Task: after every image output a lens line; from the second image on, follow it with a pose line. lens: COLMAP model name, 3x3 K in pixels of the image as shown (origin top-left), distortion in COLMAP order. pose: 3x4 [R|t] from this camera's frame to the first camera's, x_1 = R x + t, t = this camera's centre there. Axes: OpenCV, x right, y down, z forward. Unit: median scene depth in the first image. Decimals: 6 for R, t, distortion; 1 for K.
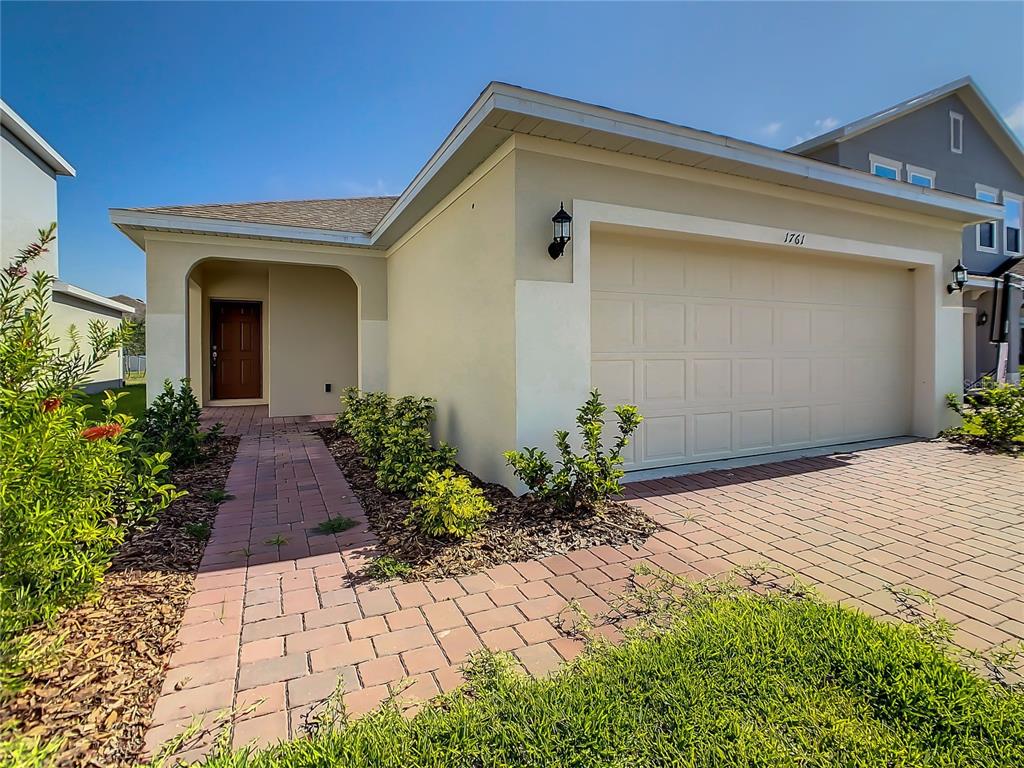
lens RADIAL K [[503.3, 0, 516.4], [0, 503.3, 372.6], [0, 0, 1]] dist [-0.003619, -0.000083]
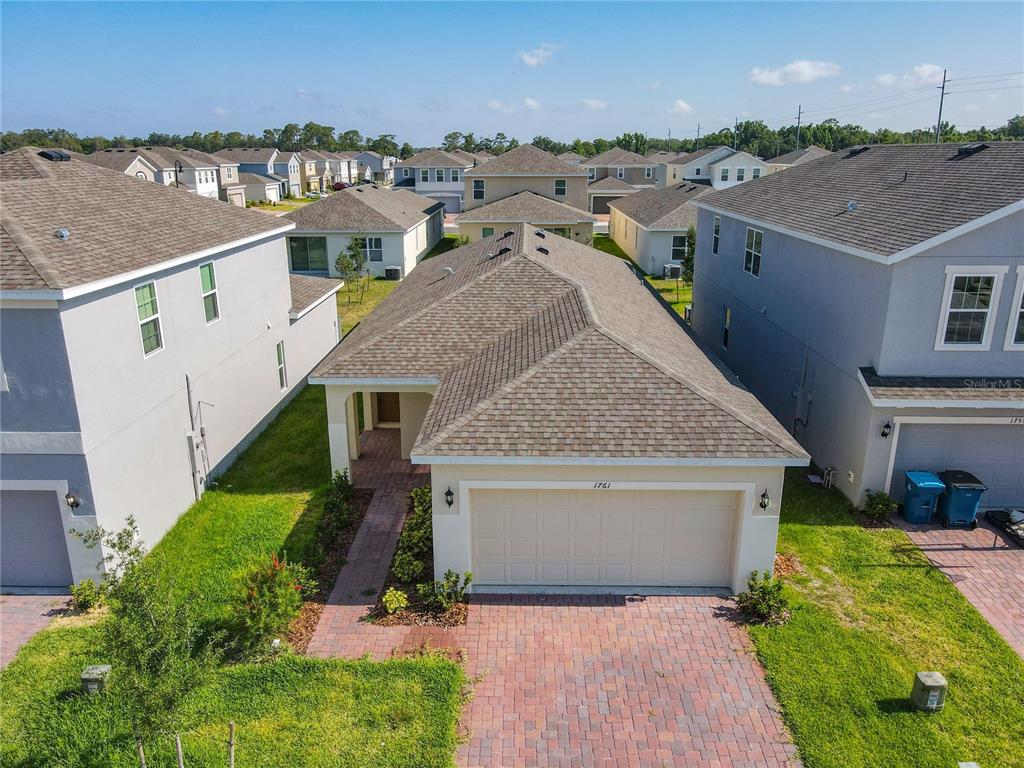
lens RADIAL K [[749.0, 0, 512.0], [0, 749.0, 384.0], [0, 0, 1]] dist [-0.001610, -0.000068]
pose [[0.889437, 0.128060, -0.438750, 2.418278], [-0.006472, 0.963379, 0.268065, -2.309675], [0.457011, -0.235588, 0.857694, -2.333703]]
